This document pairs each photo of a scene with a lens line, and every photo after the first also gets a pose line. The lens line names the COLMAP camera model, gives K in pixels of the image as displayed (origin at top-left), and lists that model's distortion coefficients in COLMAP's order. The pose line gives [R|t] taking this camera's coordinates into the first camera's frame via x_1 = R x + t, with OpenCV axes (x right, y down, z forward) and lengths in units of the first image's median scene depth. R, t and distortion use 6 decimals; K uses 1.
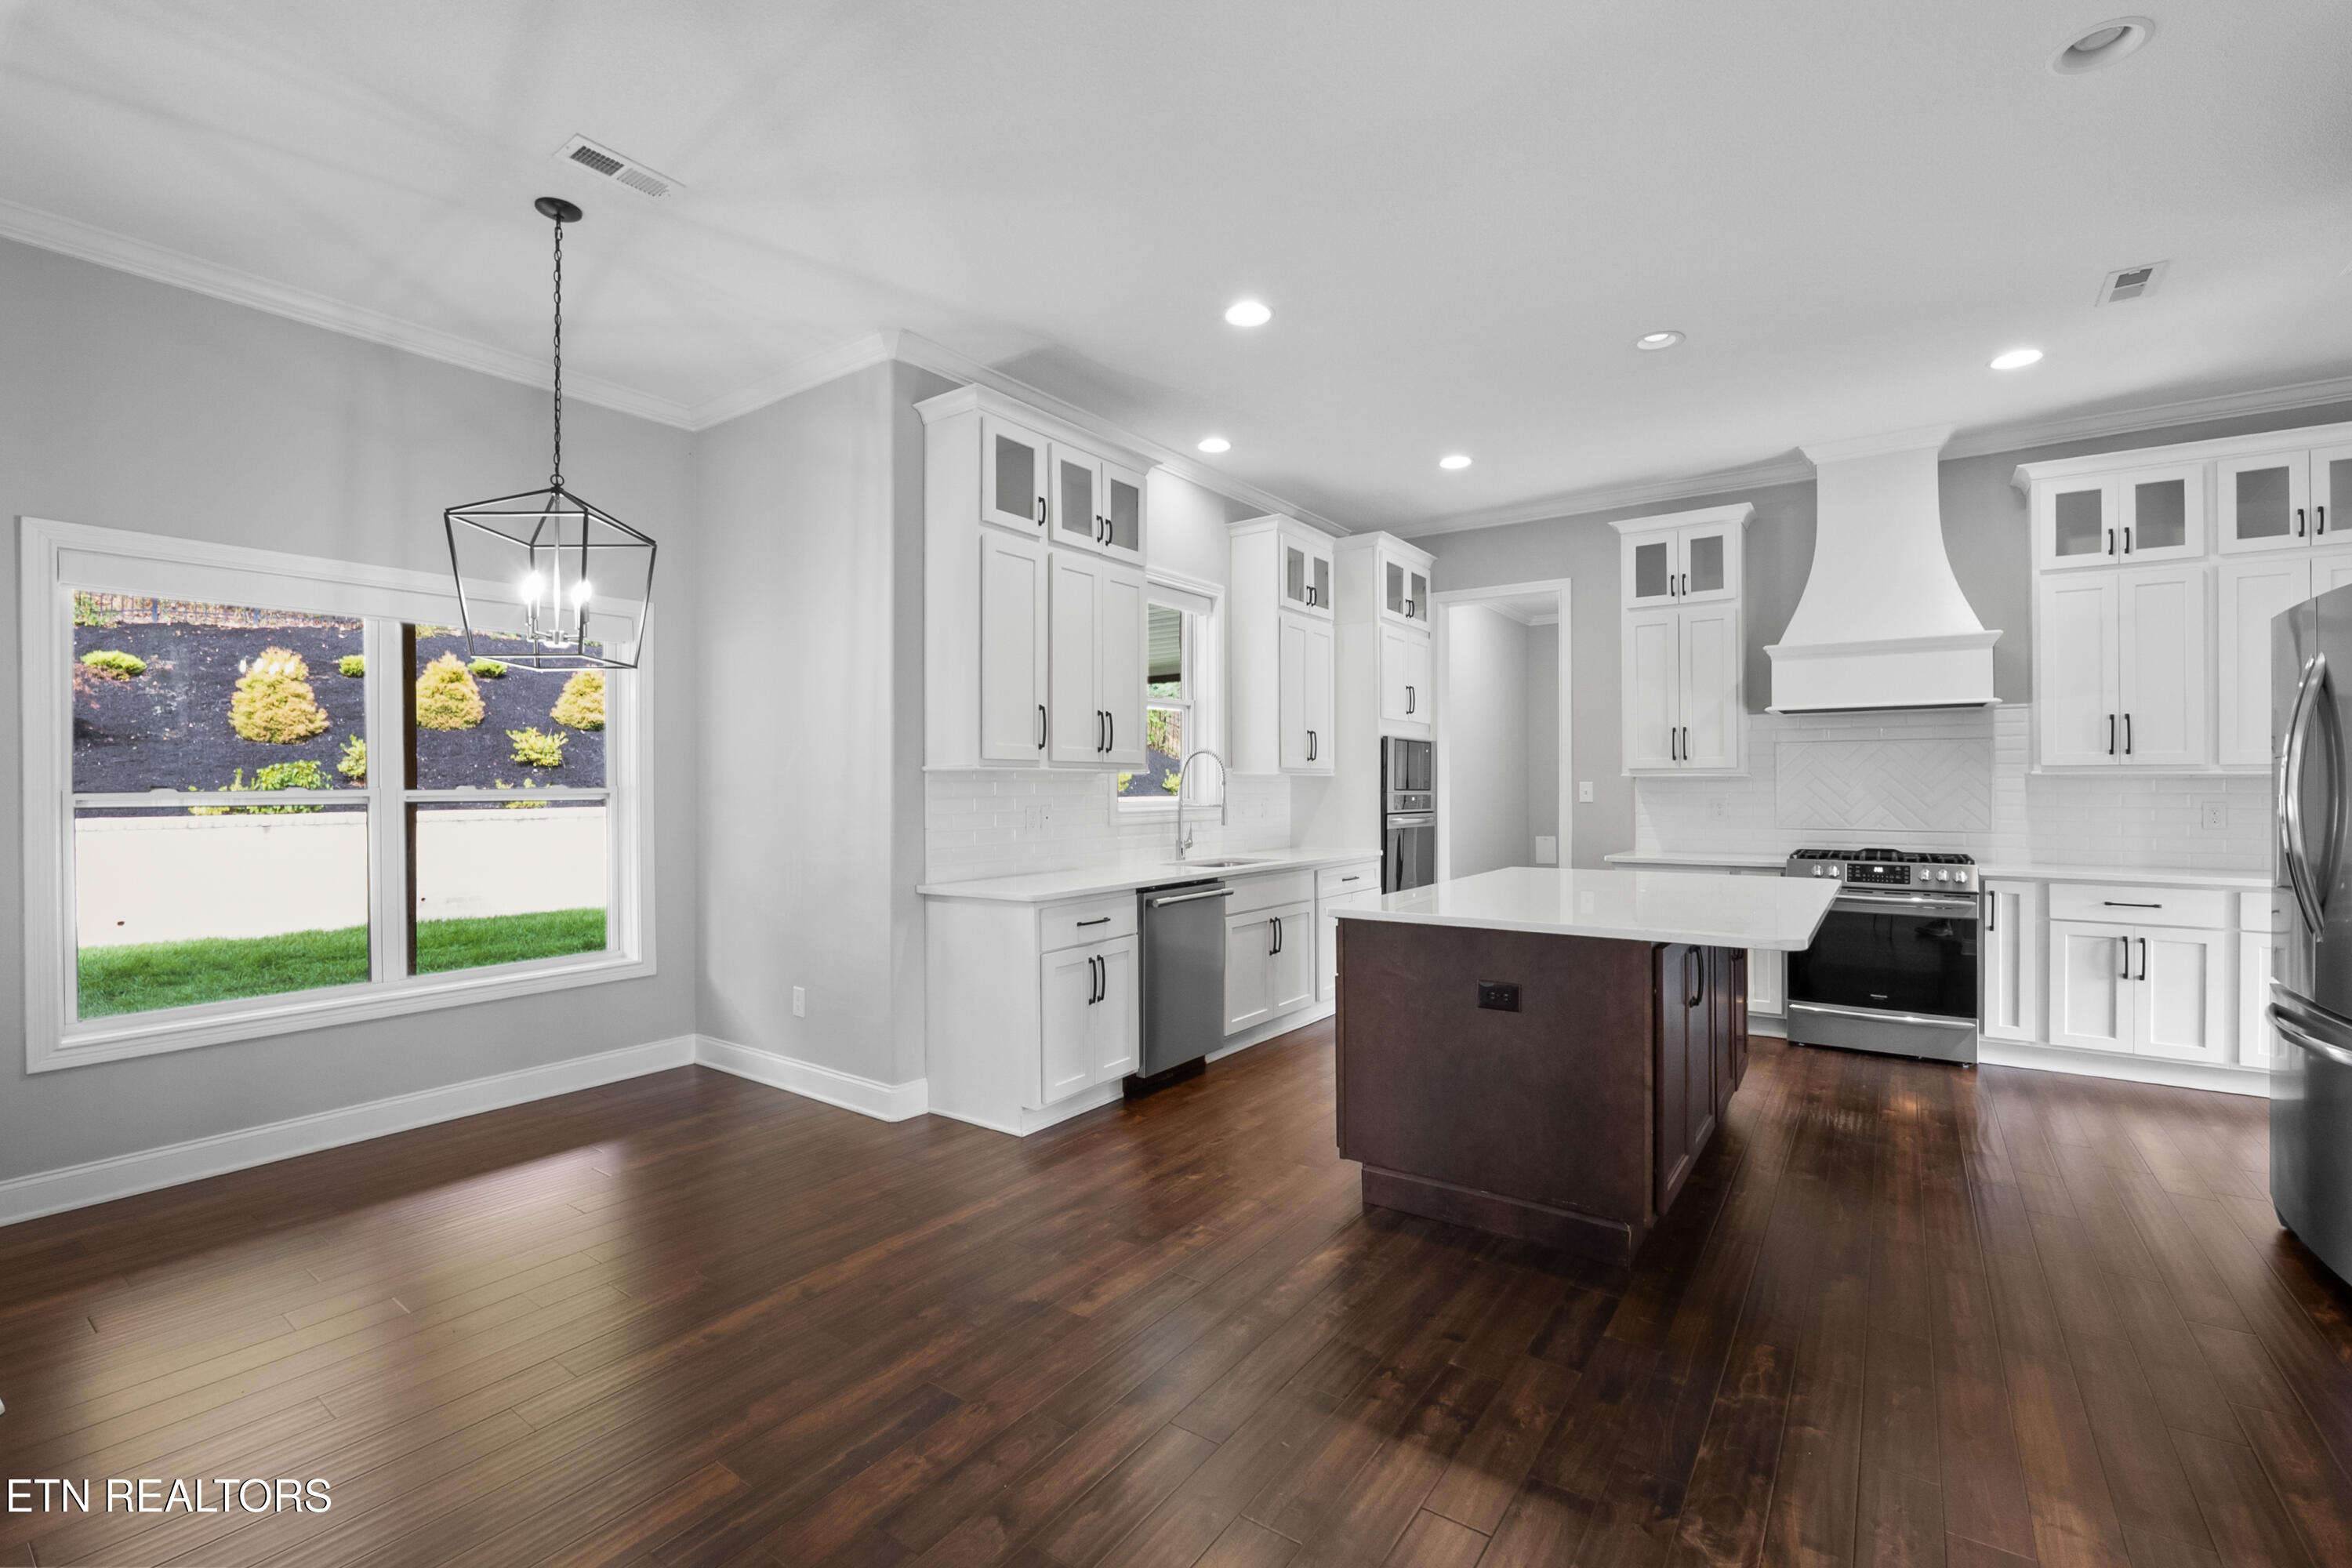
lens RADIAL K [[1017.0, 0, 1176.0], [0, 1017.0, 784.0], [0, 0, 1]] dist [-0.027474, 0.006674]
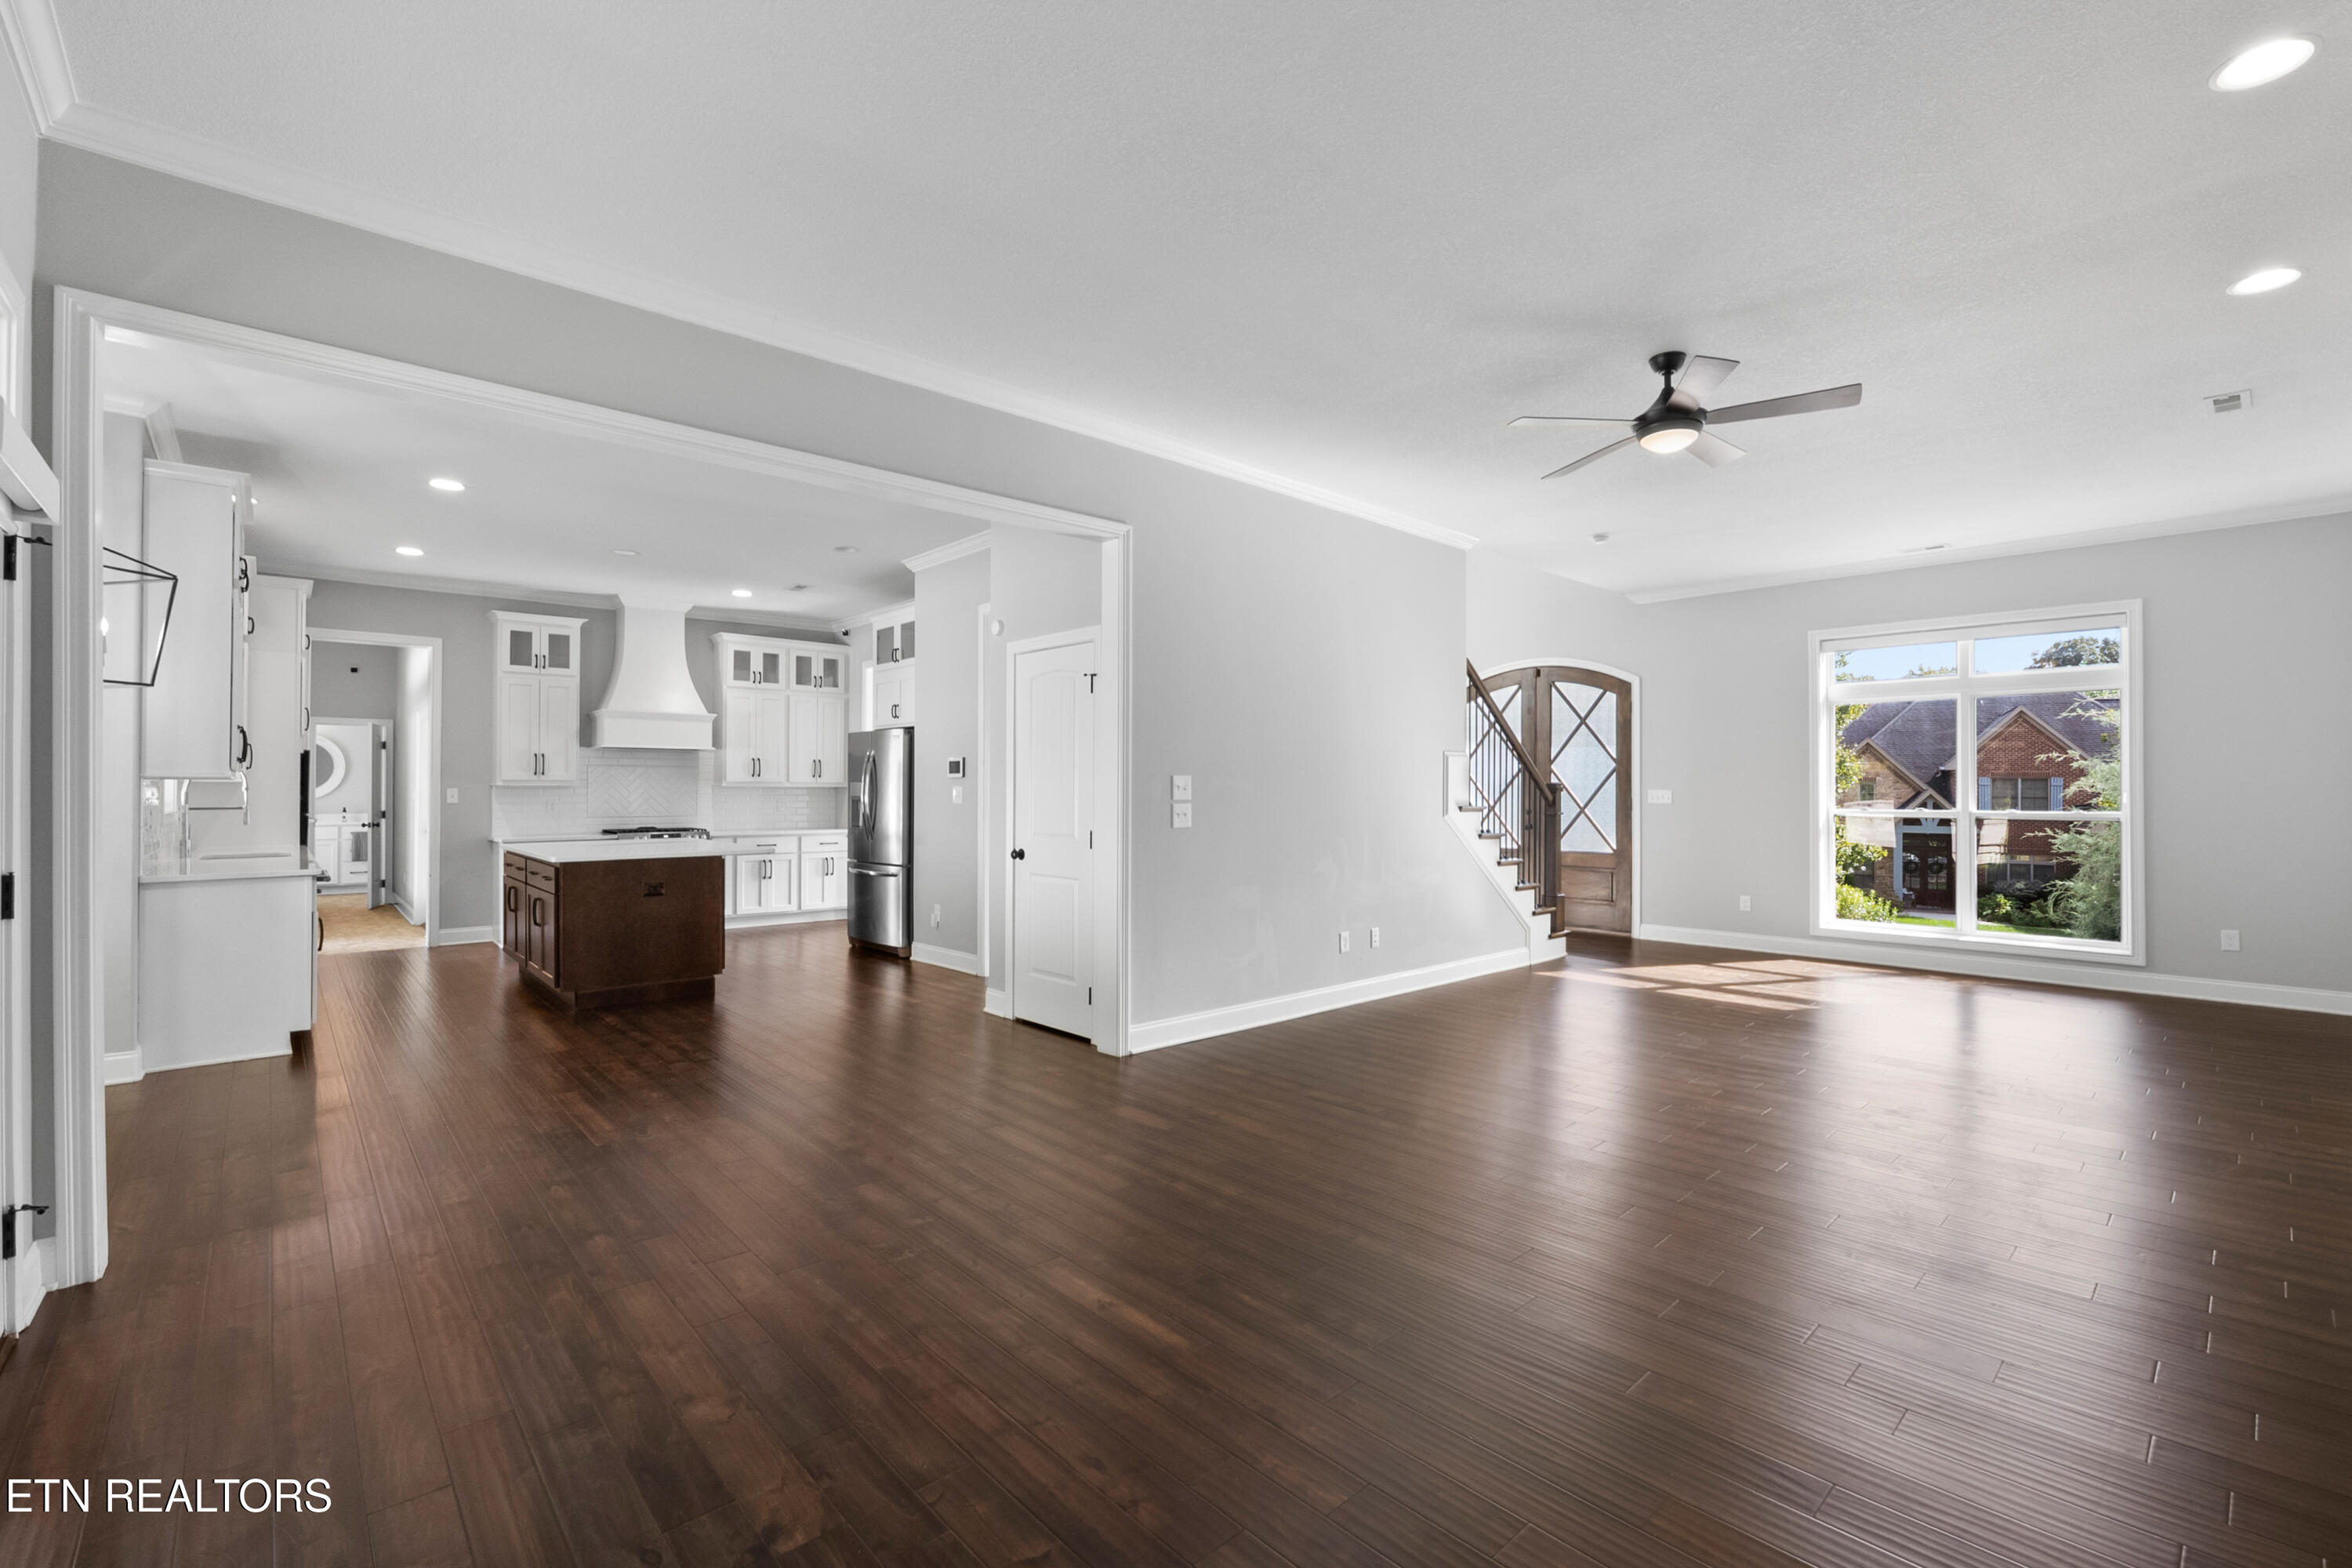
lens RADIAL K [[1017.0, 0, 1176.0], [0, 1017.0, 784.0], [0, 0, 1]] dist [-0.027474, 0.006674]
pose [[0.209051, 0.006602, 0.977882, -0.866846], [-0.001664, 0.999978, -0.006396, -0.001550], [-0.977903, -0.000290, 0.209058, -0.295756]]
